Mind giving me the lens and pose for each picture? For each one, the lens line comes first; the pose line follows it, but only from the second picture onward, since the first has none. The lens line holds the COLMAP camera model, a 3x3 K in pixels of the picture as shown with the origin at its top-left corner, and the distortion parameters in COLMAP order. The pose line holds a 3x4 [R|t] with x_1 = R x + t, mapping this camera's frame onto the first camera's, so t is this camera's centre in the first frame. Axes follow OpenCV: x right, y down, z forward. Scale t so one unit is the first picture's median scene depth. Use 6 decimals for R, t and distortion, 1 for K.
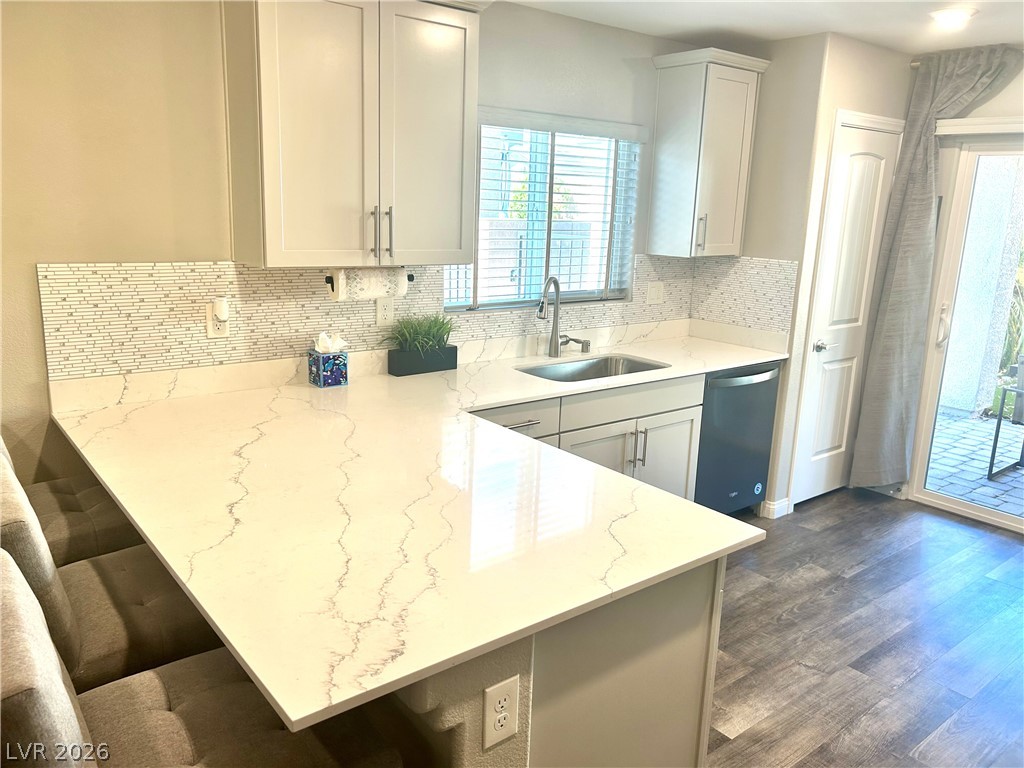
lens RADIAL K [[775.5, 0, 512.0], [0, 775.5, 384.0], [0, 0, 1]] dist [0.103275, -0.152878]
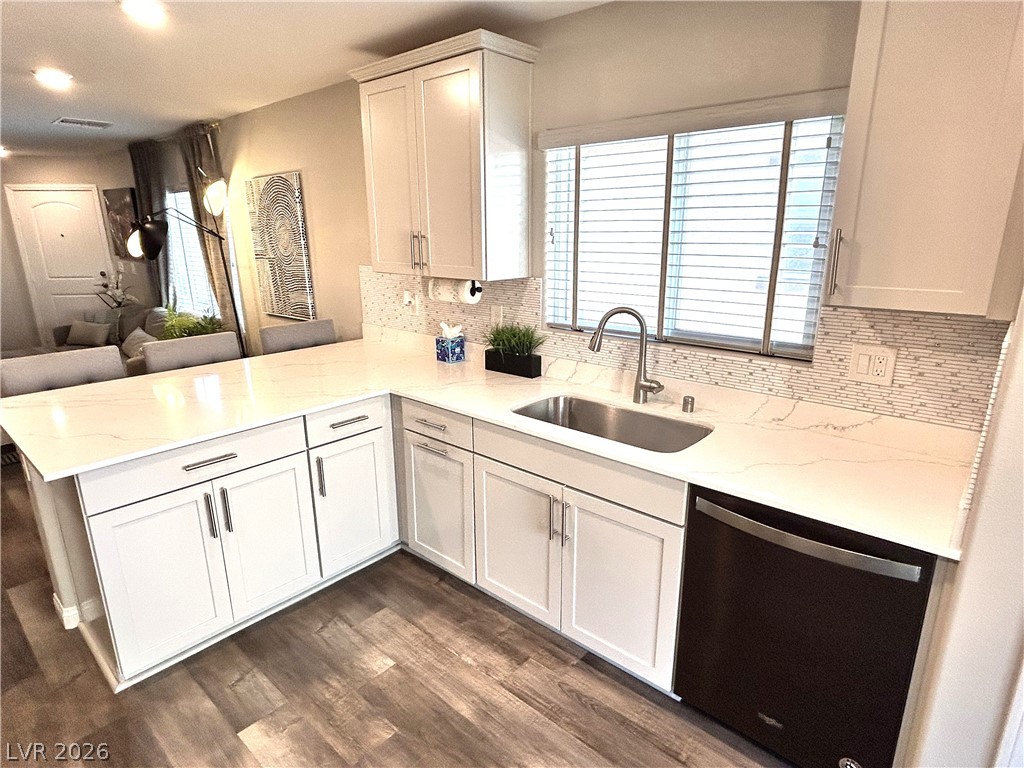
lens RADIAL K [[568.2, 0, 512.0], [0, 568.2, 384.0], [0, 0, 1]] dist [0.001391, 0.000735]
pose [[0.170574, 0.227106, -0.958816, 0.642814], [-0.210015, 0.959096, 0.189811, -0.146650], [0.962704, 0.168989, 0.211292, 0.742619]]
